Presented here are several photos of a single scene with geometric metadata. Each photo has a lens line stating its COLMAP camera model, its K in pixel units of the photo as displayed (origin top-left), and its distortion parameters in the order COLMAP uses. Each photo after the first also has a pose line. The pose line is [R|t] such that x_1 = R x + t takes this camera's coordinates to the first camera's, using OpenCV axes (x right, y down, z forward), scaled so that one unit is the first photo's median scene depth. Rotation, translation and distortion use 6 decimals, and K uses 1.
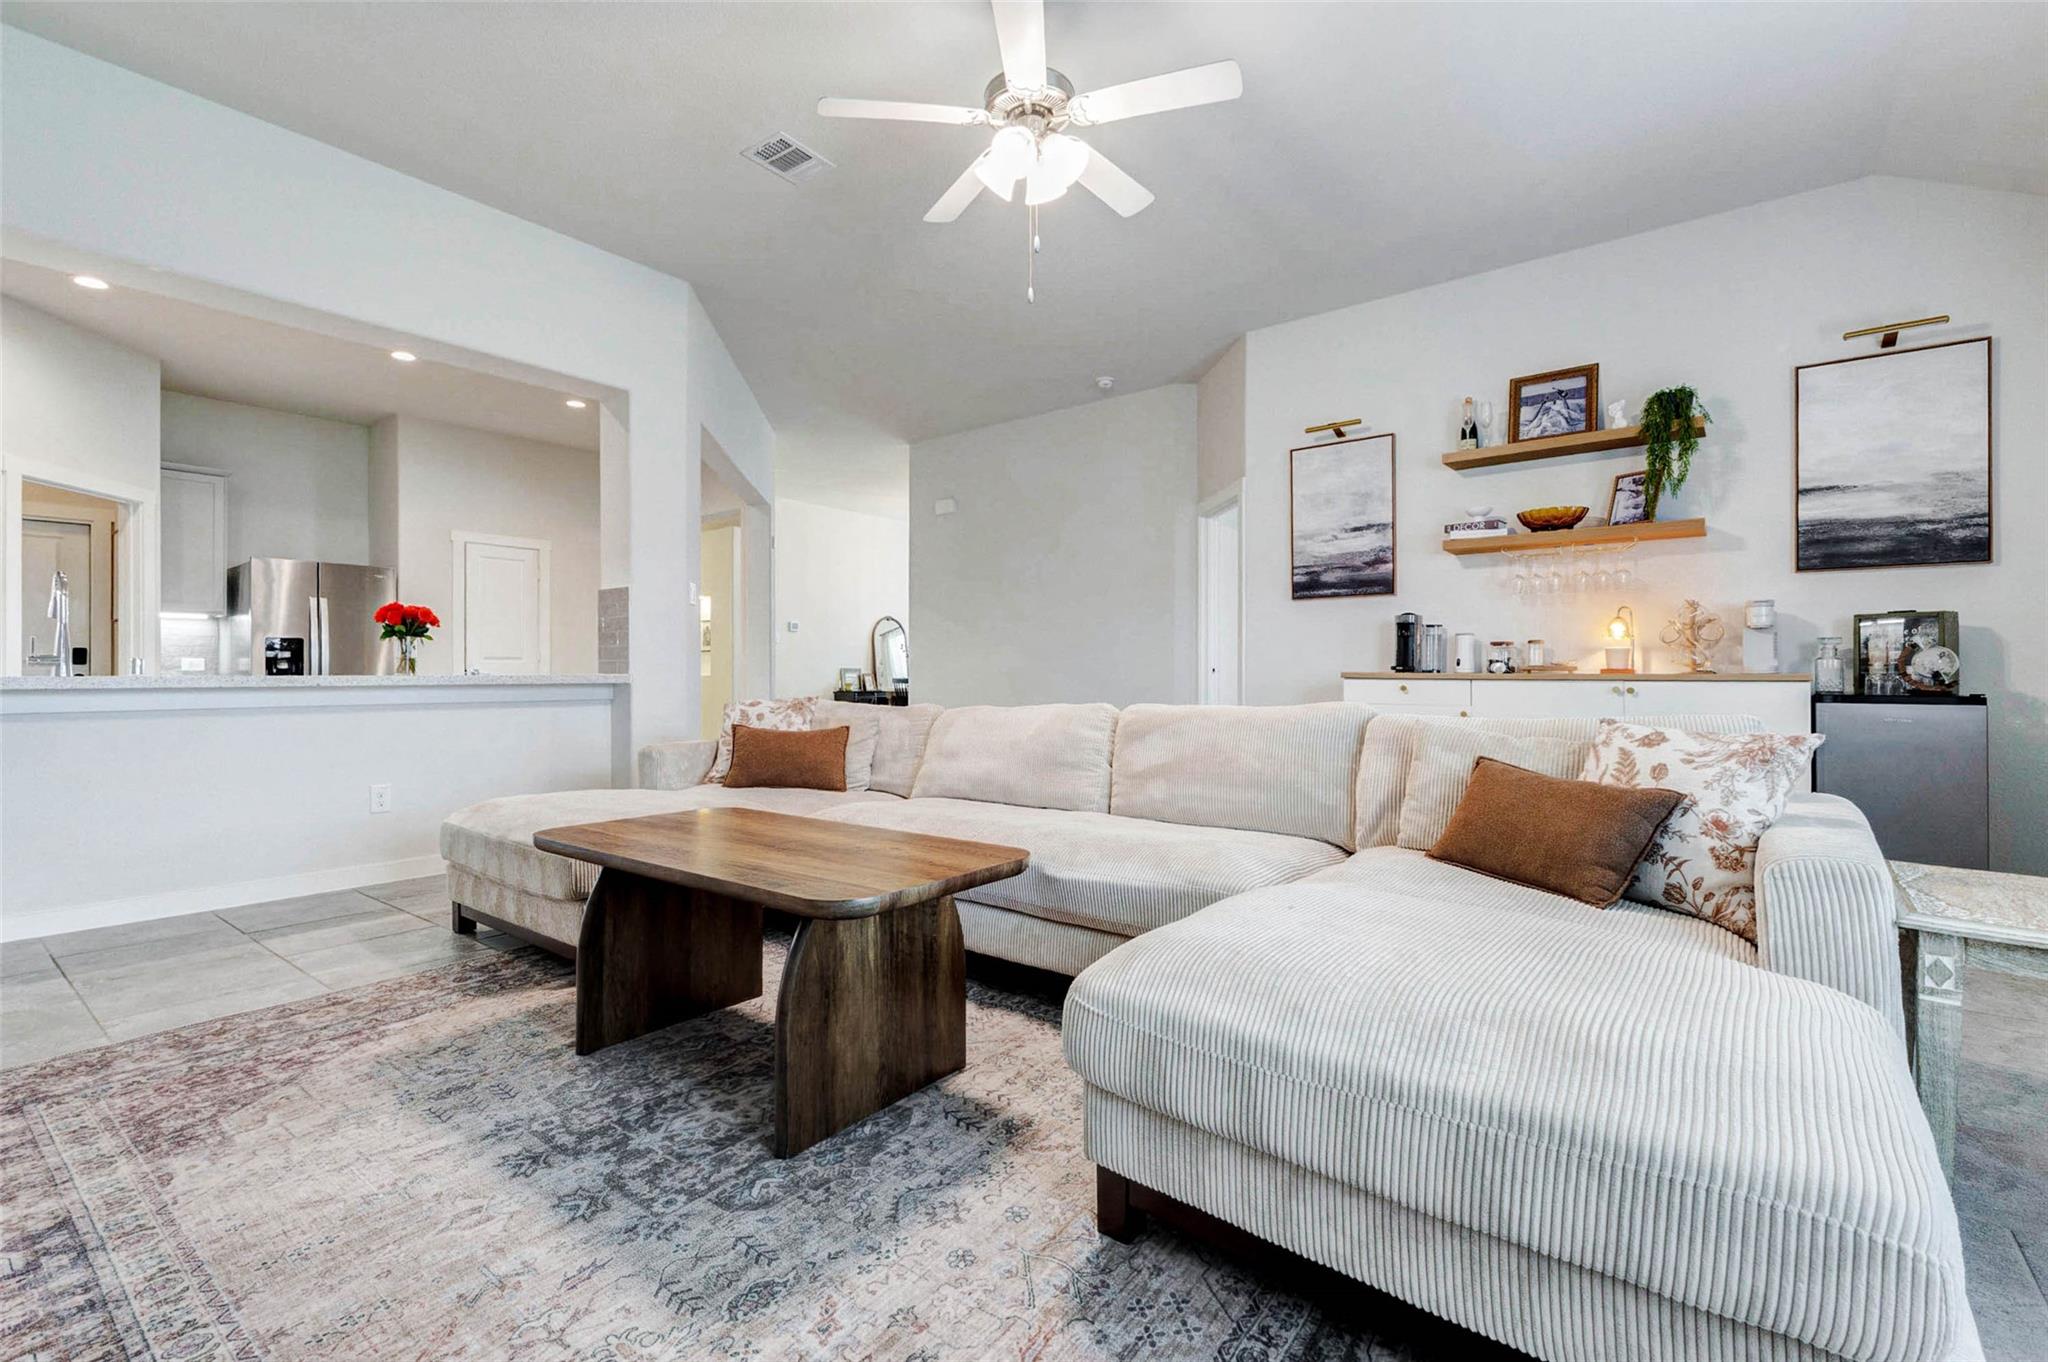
lens RADIAL K [[912.4, 0, 1029.5], [0, 912.4, 676.0], [0, 0, 1]] dist [0.014638, -0.008585]
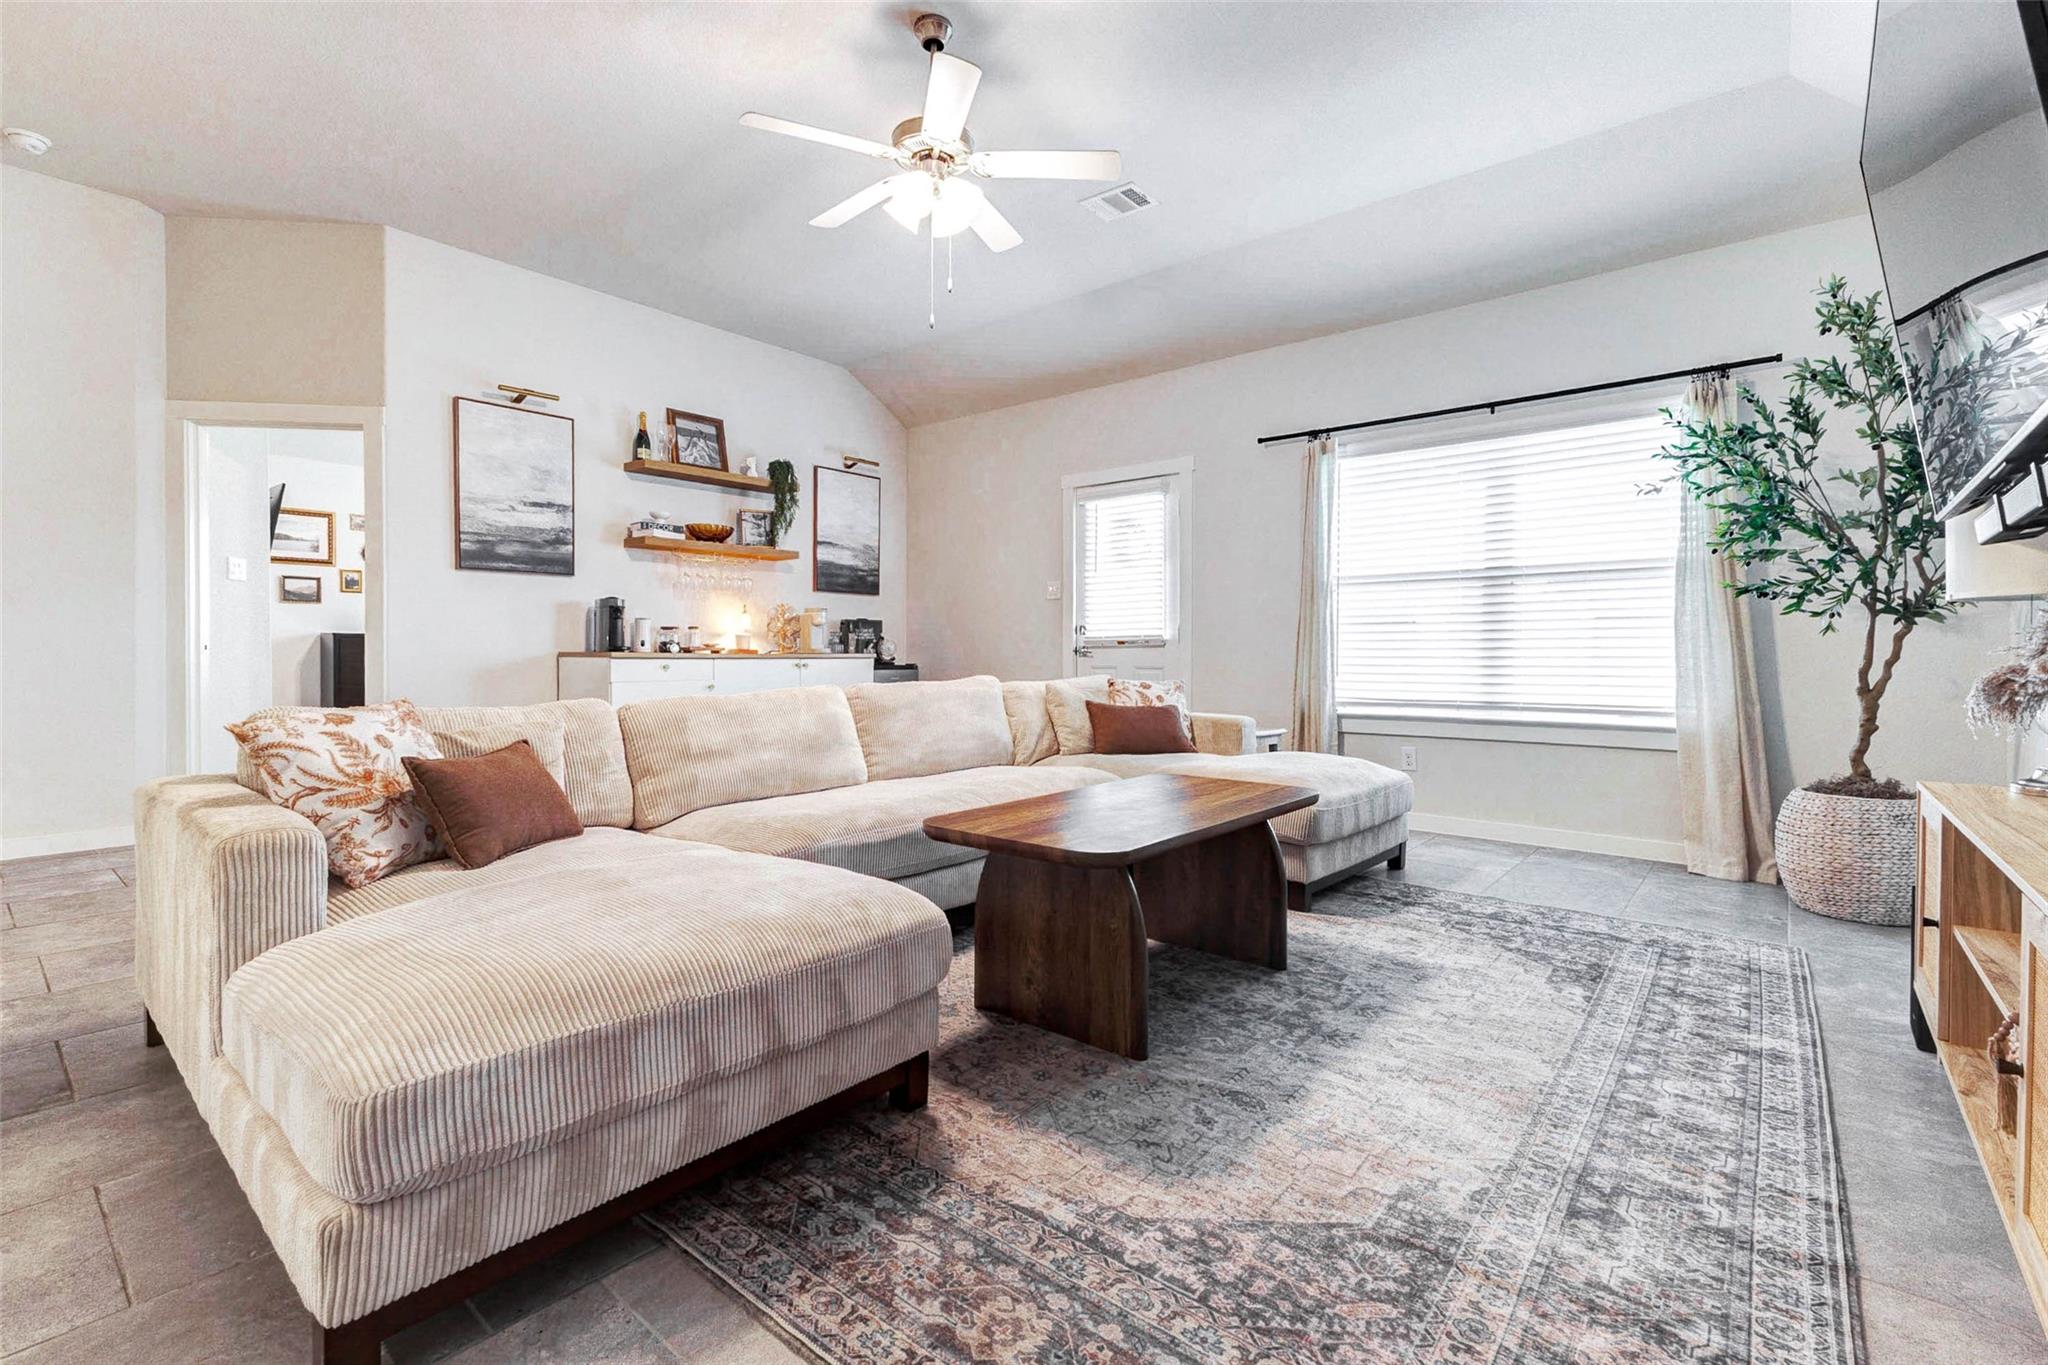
lens RADIAL K [[905.3, 0, 1021.5], [0, 905.3, 660.2], [0, 0, 1]] dist [0.000839, 0.000191]
pose [[0.036047, -0.010831, 0.999291, -1.294774], [-0.002704, 0.999937, 0.010936, -0.014984], [-0.999346, -0.003096, 0.036015, 0.984850]]
